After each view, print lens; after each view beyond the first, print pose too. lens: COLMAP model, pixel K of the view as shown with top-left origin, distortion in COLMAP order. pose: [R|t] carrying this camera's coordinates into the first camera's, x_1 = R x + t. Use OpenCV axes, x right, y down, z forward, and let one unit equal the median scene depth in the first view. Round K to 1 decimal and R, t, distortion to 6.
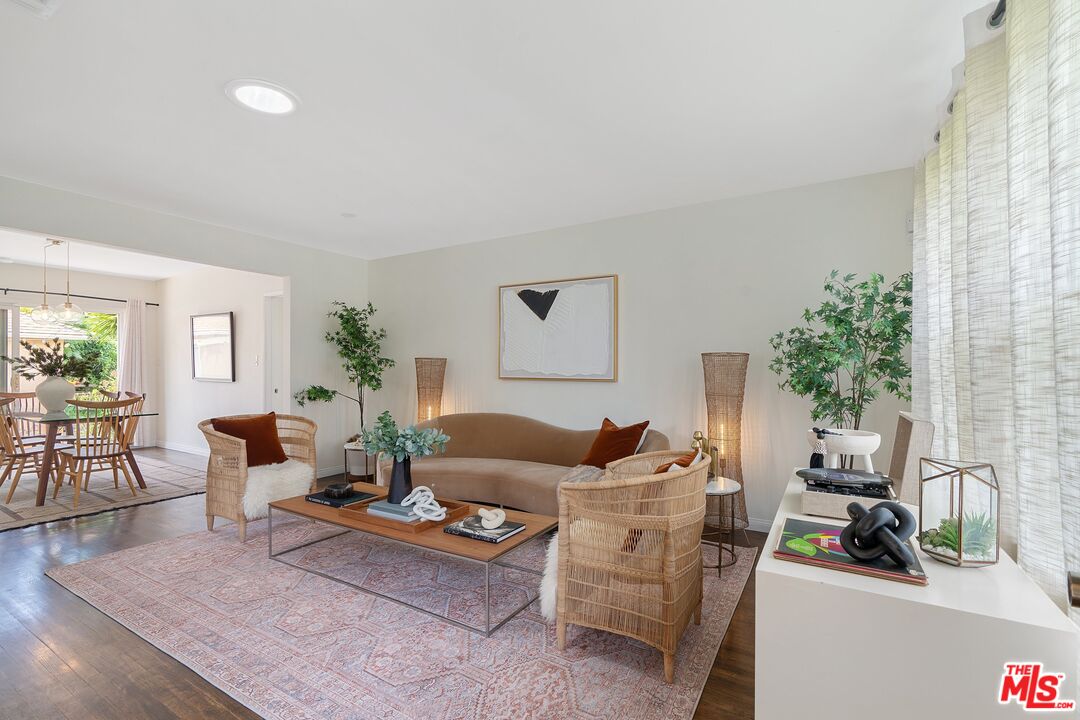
lens RADIAL K [[486.4, 0, 532.1], [0, 486.4, 362.9], [0, 0, 1]] dist [-0.004372, 0.000793]
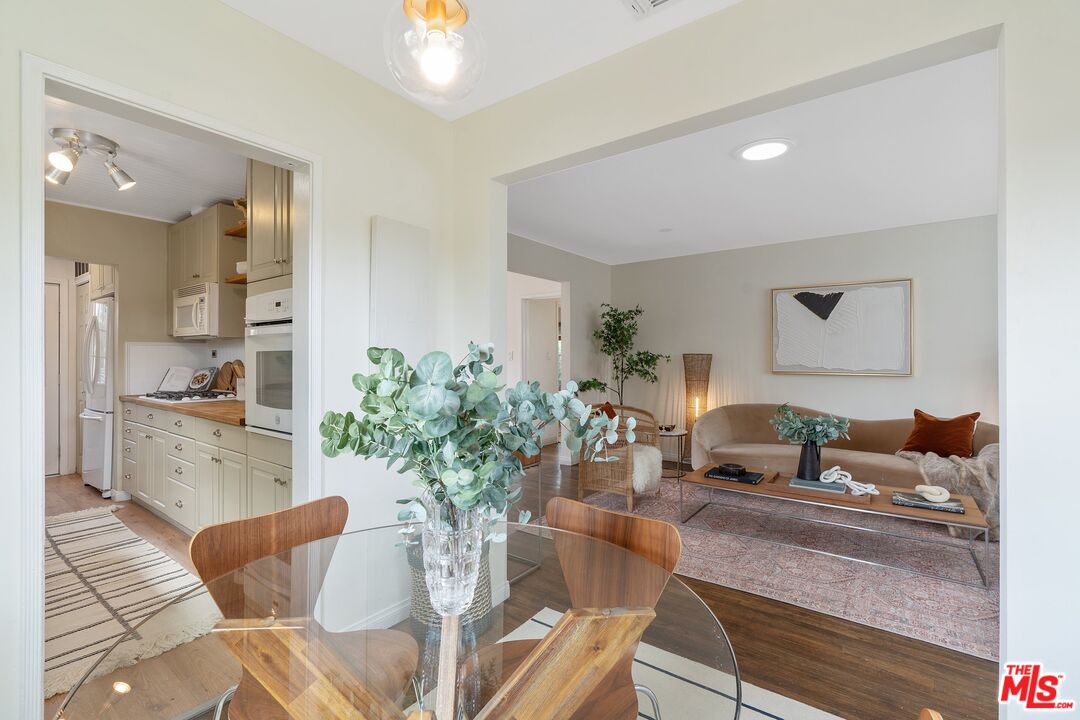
lens RADIAL K [[482.6, 0, 537.9], [0, 482.6, 356.0], [0, 0, 1]] dist [-0.007460, 0.000016]
pose [[0.995289, -0.002035, -0.096936, -0.850980], [0.002512, 0.999985, 0.004800, -0.022372], [0.096925, -0.005021, 0.995279, -0.233998]]
